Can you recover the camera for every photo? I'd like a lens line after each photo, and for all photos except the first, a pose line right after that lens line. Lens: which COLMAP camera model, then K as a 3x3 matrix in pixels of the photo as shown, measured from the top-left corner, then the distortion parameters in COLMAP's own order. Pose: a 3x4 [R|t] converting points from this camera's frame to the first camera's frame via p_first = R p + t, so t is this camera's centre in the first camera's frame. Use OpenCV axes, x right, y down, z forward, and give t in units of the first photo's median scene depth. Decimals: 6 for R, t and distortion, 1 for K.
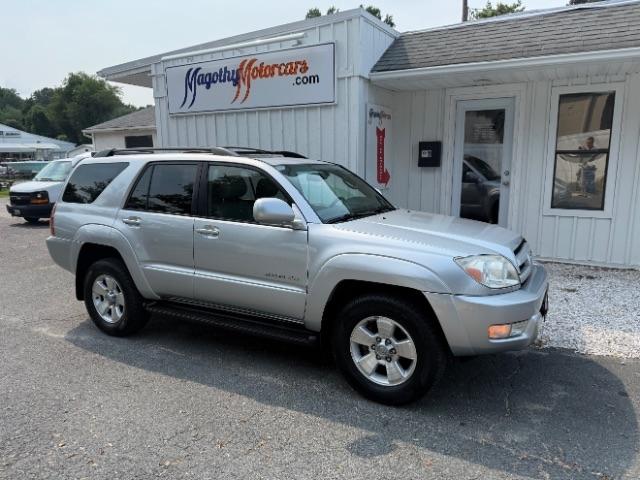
lens RADIAL K [[459.9, 0, 321.5], [0, 459.9, 242.3], [0, 0, 1]] dist [0.019580, -0.038395]
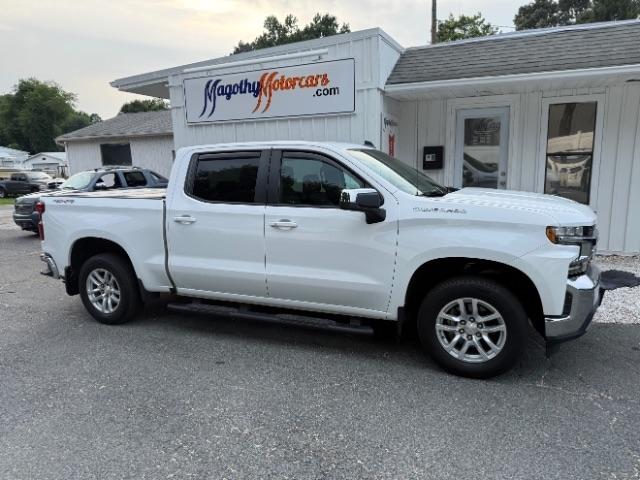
lens RADIAL K [[459.9, 0, 315.6], [0, 459.9, 243.9], [0, 0, 1]] dist [0.019580, -0.038395]
pose [[0.996756, -0.026314, 0.076066, -0.141394], [0.026943, 0.999611, -0.007258, 0.016336], [-0.075845, 0.009284, 0.997076, -0.083360]]
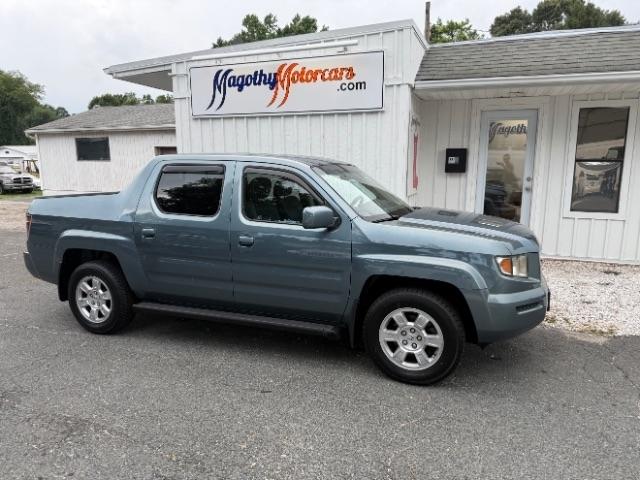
lens RADIAL K [[459.9, 0, 323.3], [0, 459.9, 241.7], [0, 0, 1]] dist [0.019580, -0.038395]
pose [[0.988372, -0.012889, 0.151505, -0.236114], [0.015155, 0.999790, -0.013809, 0.004411], [-0.151295, 0.015945, 0.988360, 0.007208]]
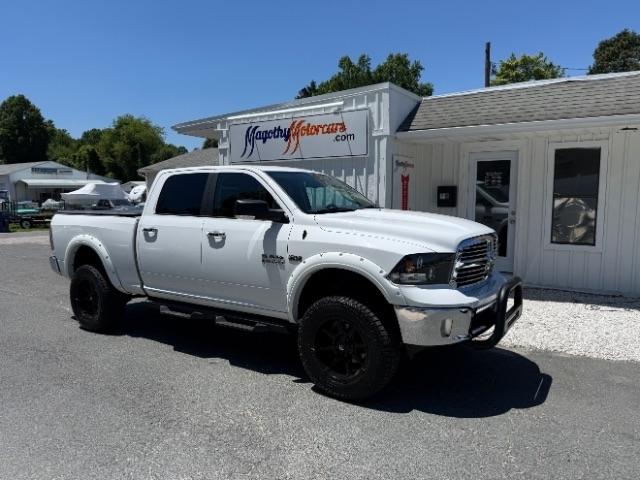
lens RADIAL K [[459.9, 0, 315.5], [0, 459.9, 239.9], [0, 0, 1]] dist [0.019580, -0.038395]
pose [[0.996965, 0.015872, -0.076210, -0.011229], [-0.022268, 0.996232, -0.083817, 0.028033], [0.074592, 0.085259, 0.993563, -0.204317]]
